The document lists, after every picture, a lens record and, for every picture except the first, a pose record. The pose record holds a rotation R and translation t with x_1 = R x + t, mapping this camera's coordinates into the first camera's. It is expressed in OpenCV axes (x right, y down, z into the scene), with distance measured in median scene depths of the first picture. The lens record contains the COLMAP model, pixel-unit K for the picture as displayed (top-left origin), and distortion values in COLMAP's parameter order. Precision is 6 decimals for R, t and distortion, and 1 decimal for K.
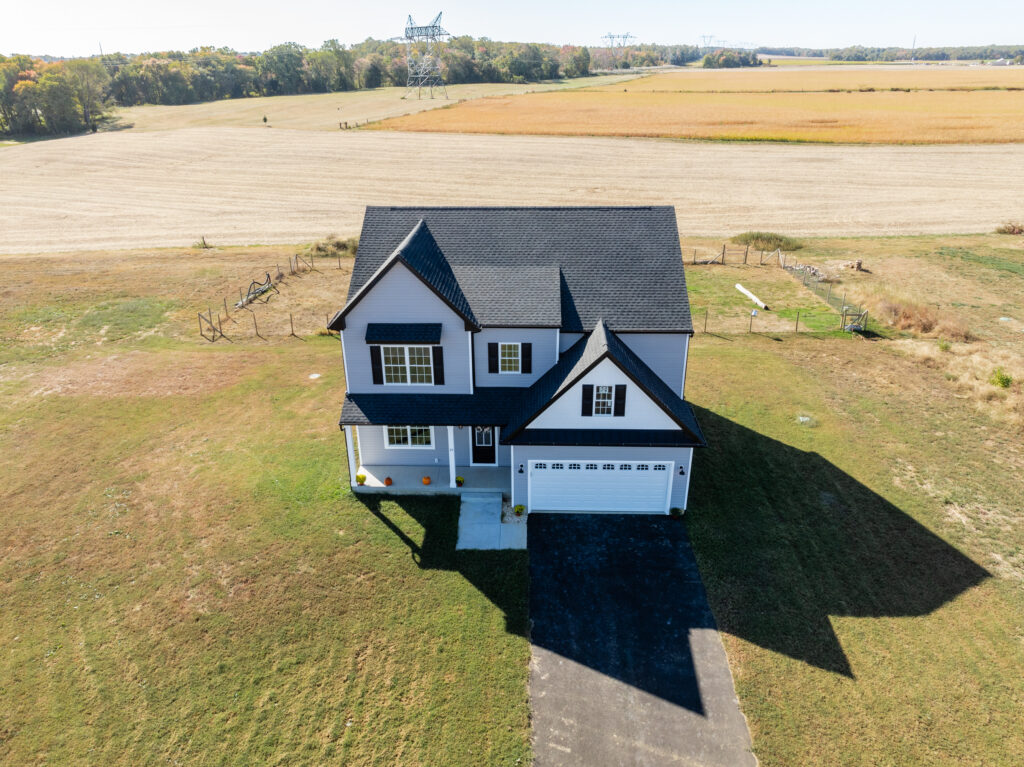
lens RADIAL K [[725.4, 0, 512.7], [0, 725.4, 382.1], [0, 0, 1]] dist [-0.044381, 0.012345]
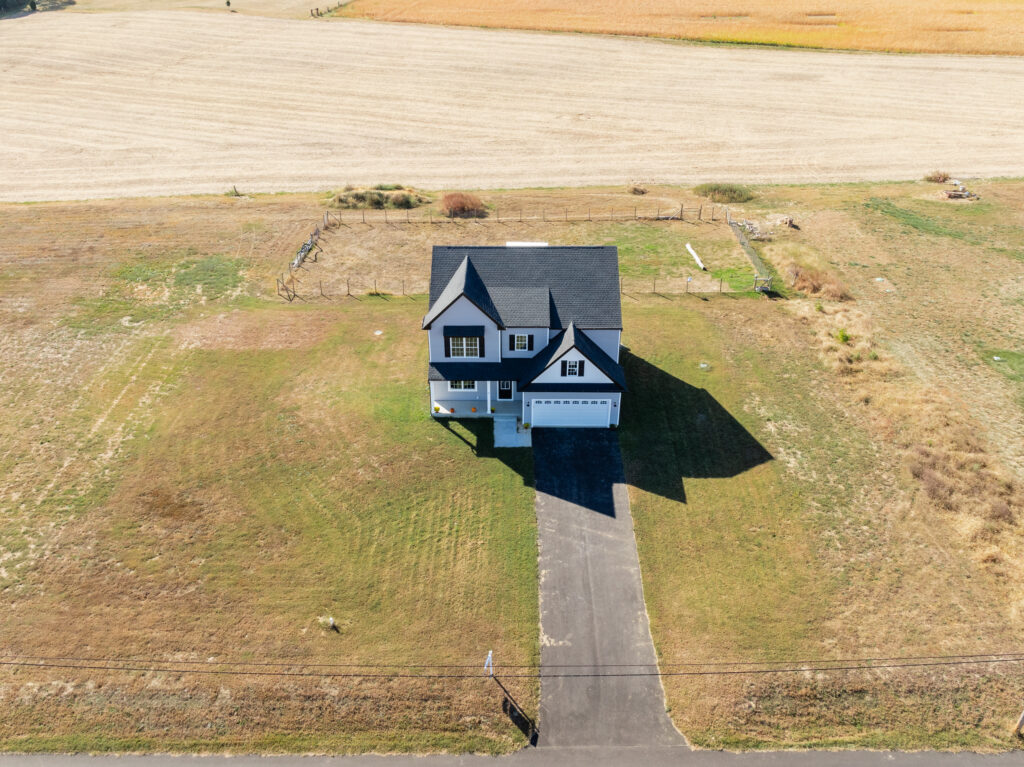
lens RADIAL K [[857.2, 0, 500.8], [0, 857.2, 377.3], [0, 0, 1]] dist [-0.038593, -0.001121]
pose [[0.999872, -0.008280, 0.013705, -0.055668], [0.006348, 0.990760, 0.135475, -0.154473], [-0.014700, -0.135371, 0.990686, -0.730197]]
